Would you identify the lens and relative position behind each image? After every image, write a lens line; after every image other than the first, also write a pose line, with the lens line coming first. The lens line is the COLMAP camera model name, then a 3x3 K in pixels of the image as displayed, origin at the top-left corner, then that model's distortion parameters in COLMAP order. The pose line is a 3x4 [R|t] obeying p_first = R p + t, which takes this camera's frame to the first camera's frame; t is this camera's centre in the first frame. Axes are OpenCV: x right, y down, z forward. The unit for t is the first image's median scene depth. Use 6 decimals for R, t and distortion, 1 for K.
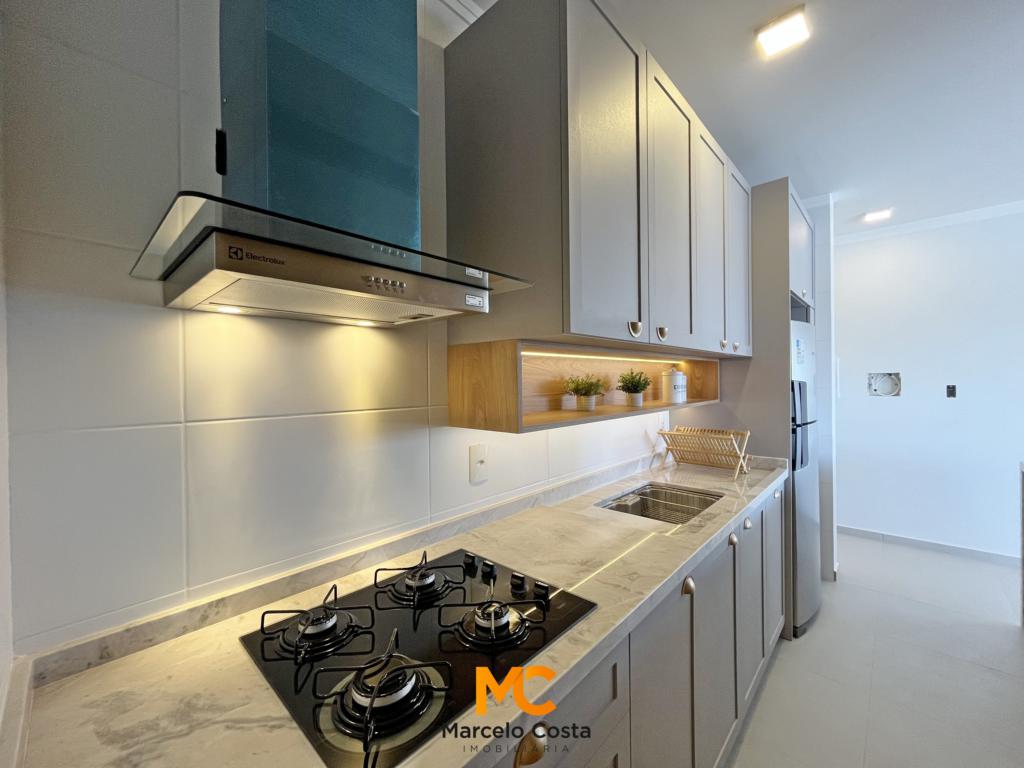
lens RADIAL K [[409.1, 0, 512.0], [0, 409.1, 384.0], [0, 0, 1]] dist [0.000039, 0.000051]
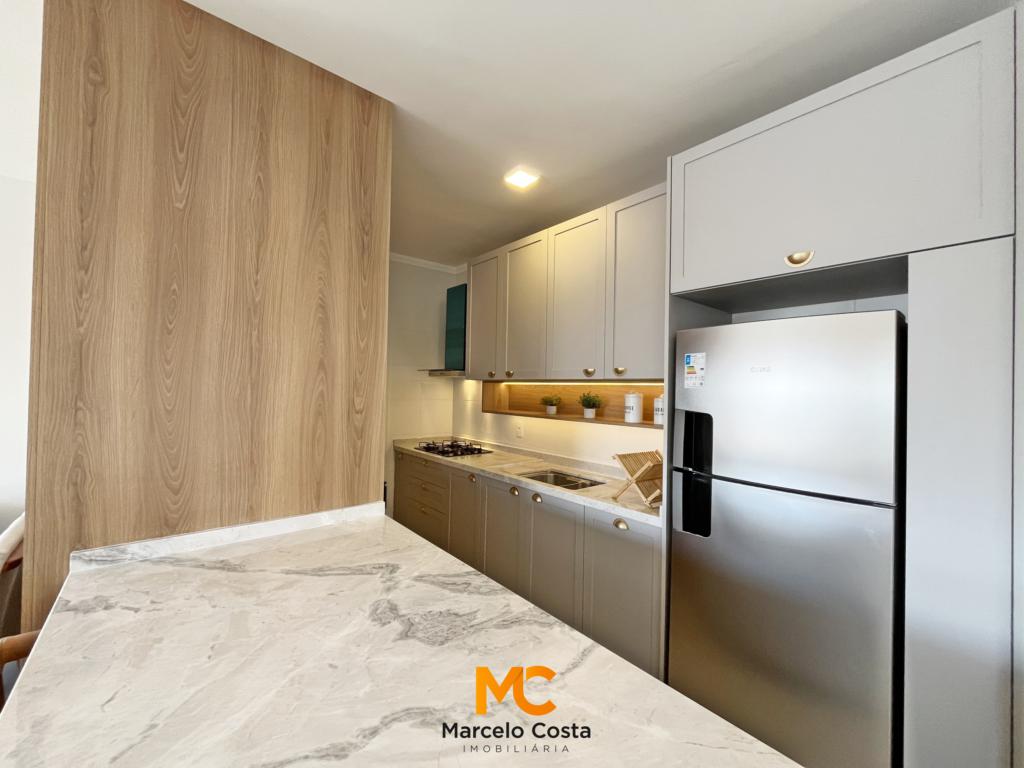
lens RADIAL K [[415.9, 0, 512.0], [0, 415.9, 384.0], [0, 0, 1]] dist [0.001290, 0.000162]
pose [[-0.125537, 0.003412, -0.992083, 1.895467], [-0.024667, 0.999674, 0.006559, -0.071576], [0.991782, 0.025295, -0.125412, 1.001578]]
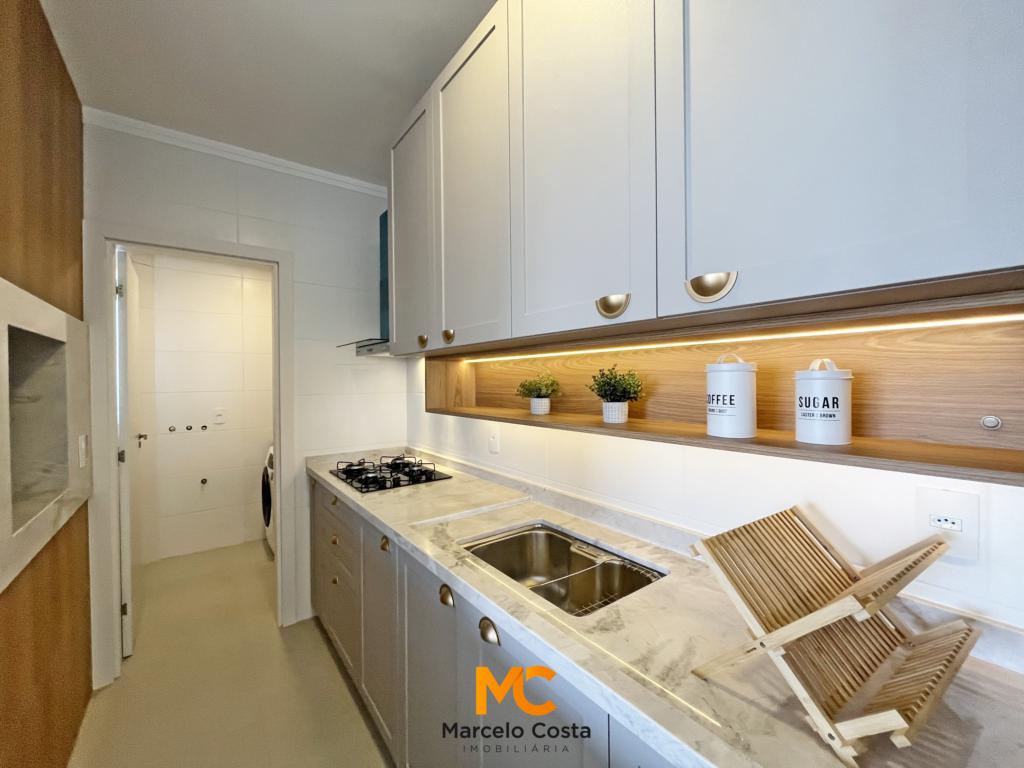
lens RADIAL K [[415.9, 0, 512.0], [0, 415.9, 384.0], [0, 0, 1]] dist [0.001290, 0.000162]
pose [[-0.175431, 0.028771, -0.984071, 1.056362], [0.006137, 0.999585, 0.028130, -0.029285], [0.984473, -0.001104, -0.175535, 1.047347]]
